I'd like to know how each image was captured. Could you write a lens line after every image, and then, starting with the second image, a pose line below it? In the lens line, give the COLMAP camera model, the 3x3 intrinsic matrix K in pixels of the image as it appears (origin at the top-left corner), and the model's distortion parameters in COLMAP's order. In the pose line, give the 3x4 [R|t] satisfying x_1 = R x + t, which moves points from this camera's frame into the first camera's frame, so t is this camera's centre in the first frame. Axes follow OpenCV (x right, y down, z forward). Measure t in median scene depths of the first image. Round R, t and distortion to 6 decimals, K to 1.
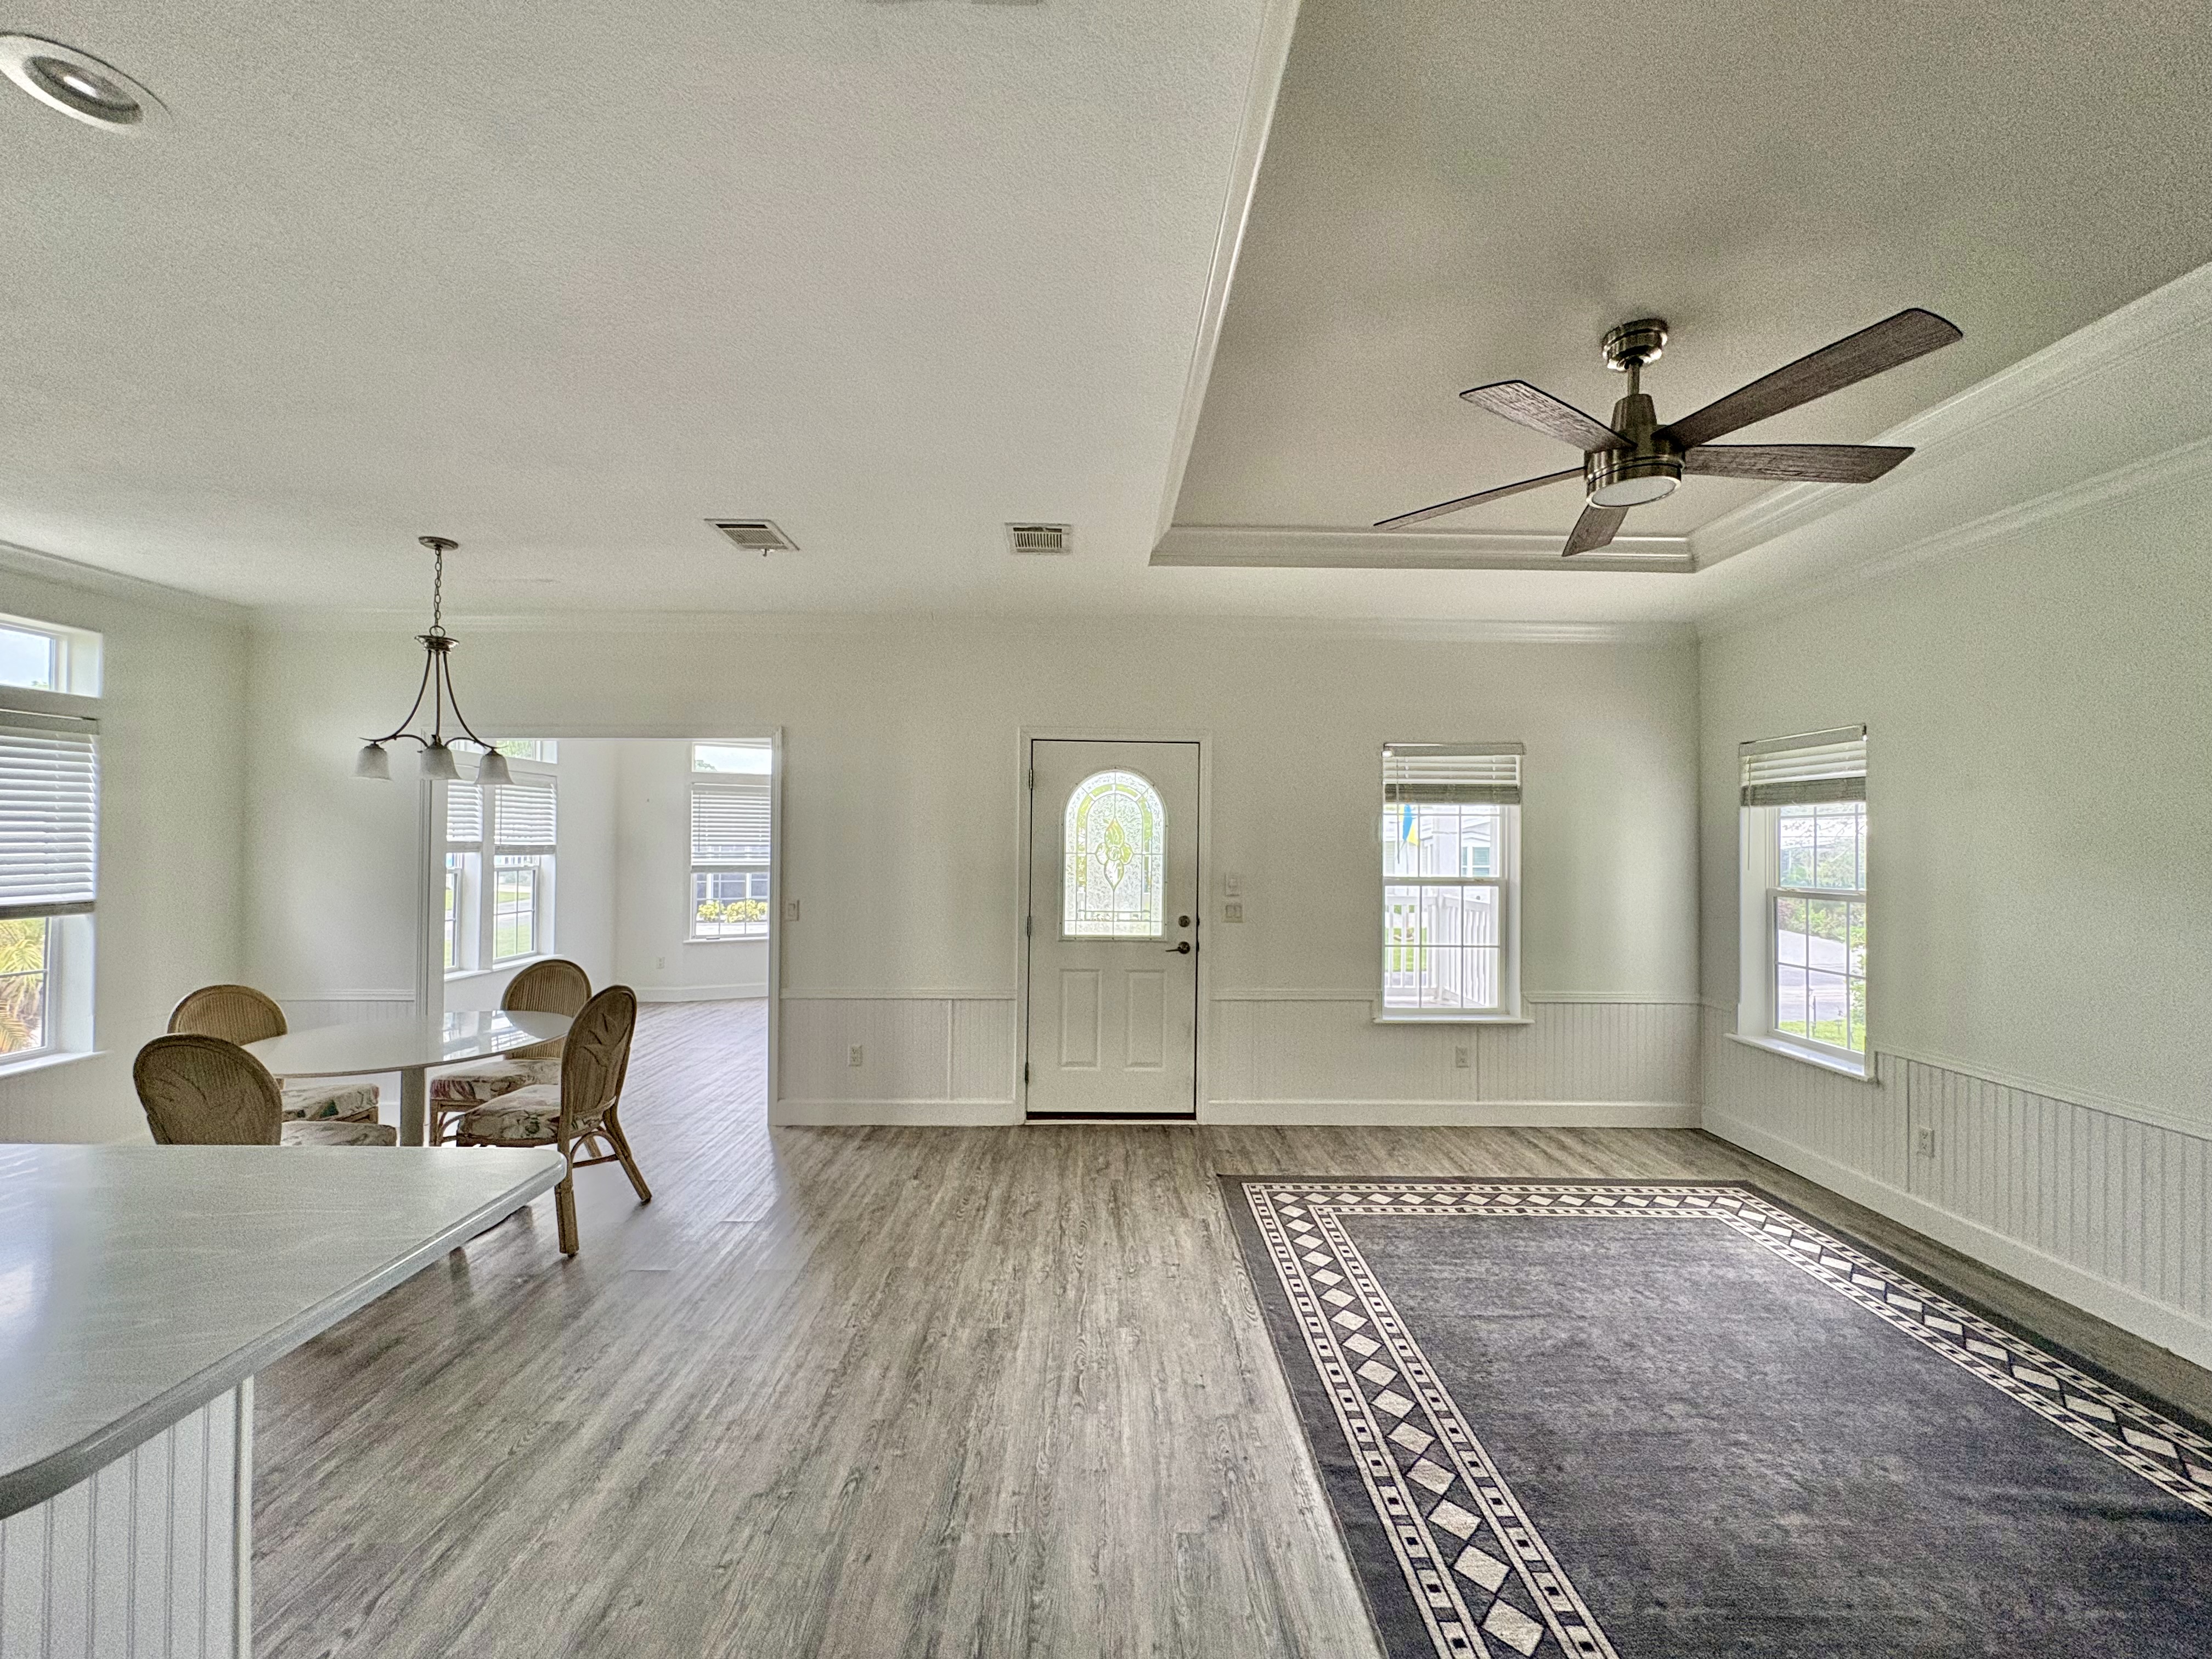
lens RADIAL K [[883.2, 0, 1104.8], [0, 883.2, 832.6], [0, 0, 1]] dist [-0.002329, -0.000250]
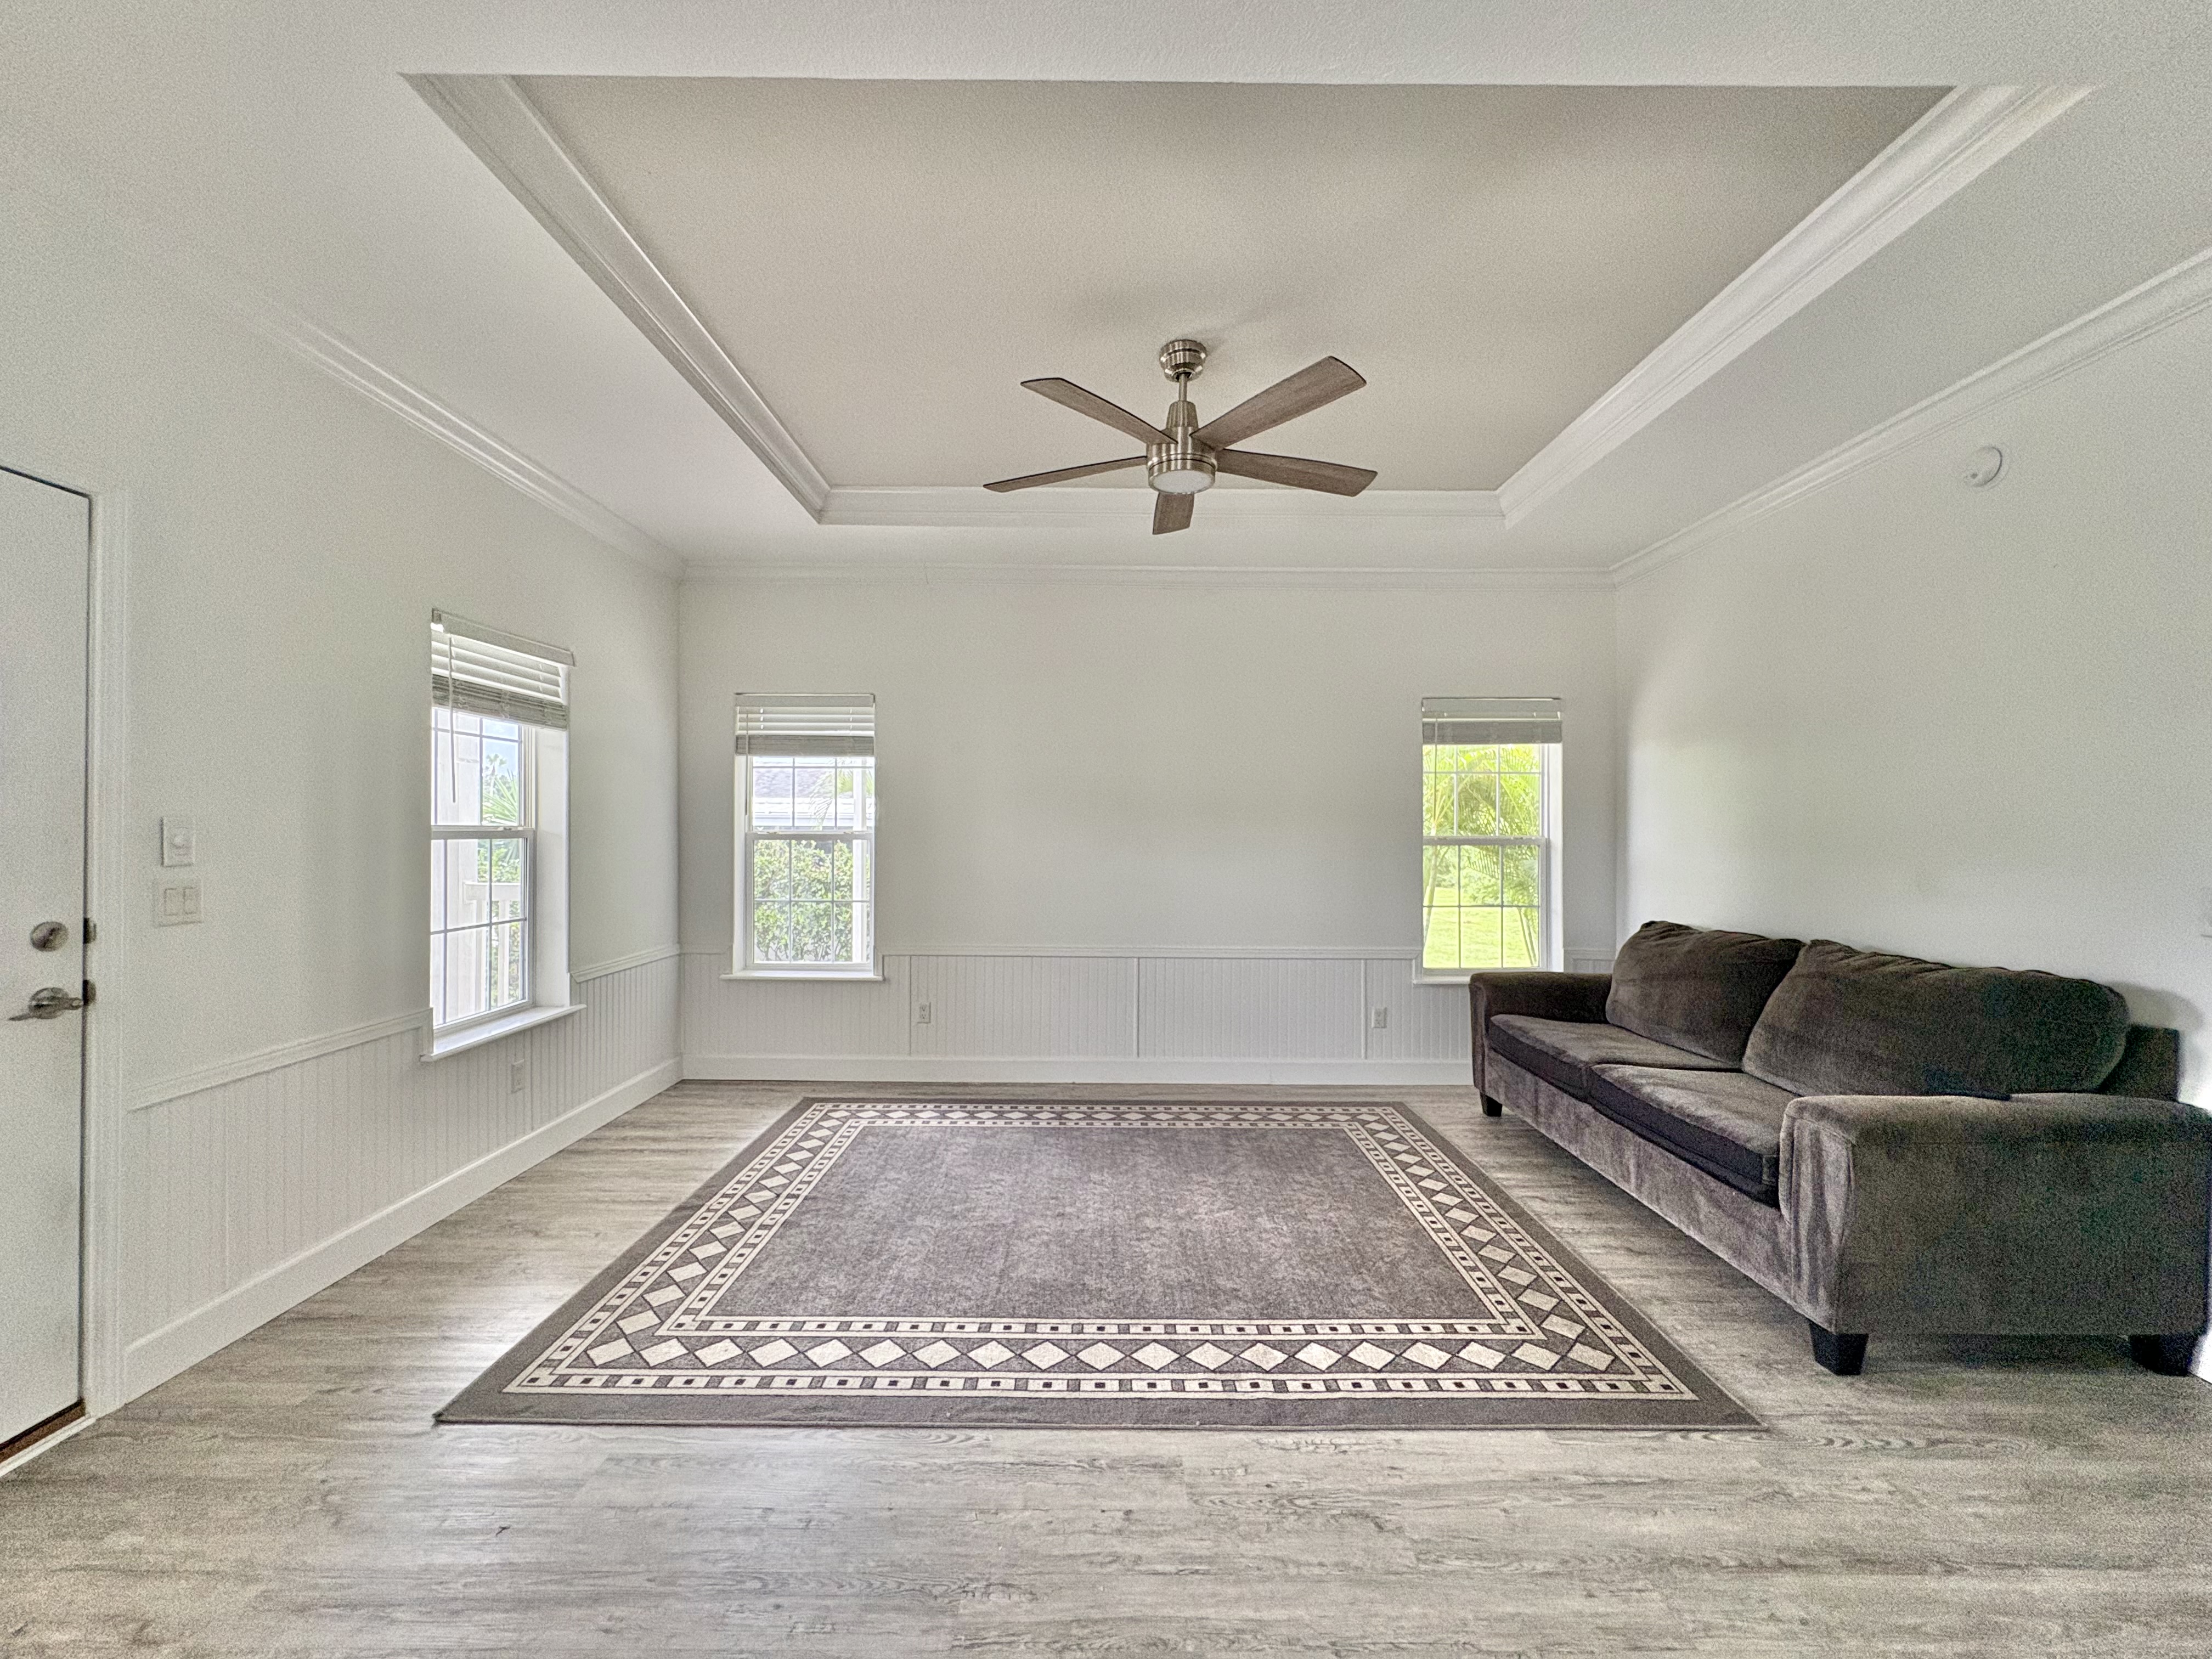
lens RADIAL K [[883.2, 0, 1105.3], [0, 883.2, 834.0], [0, 0, 1]] dist [-0.002329, -0.000250]
pose [[0.009047, -0.012085, 0.999886, -0.392865], [-0.015828, 0.999800, 0.012227, 0.055310], [-0.999834, -0.015937, 0.008854, 0.689374]]
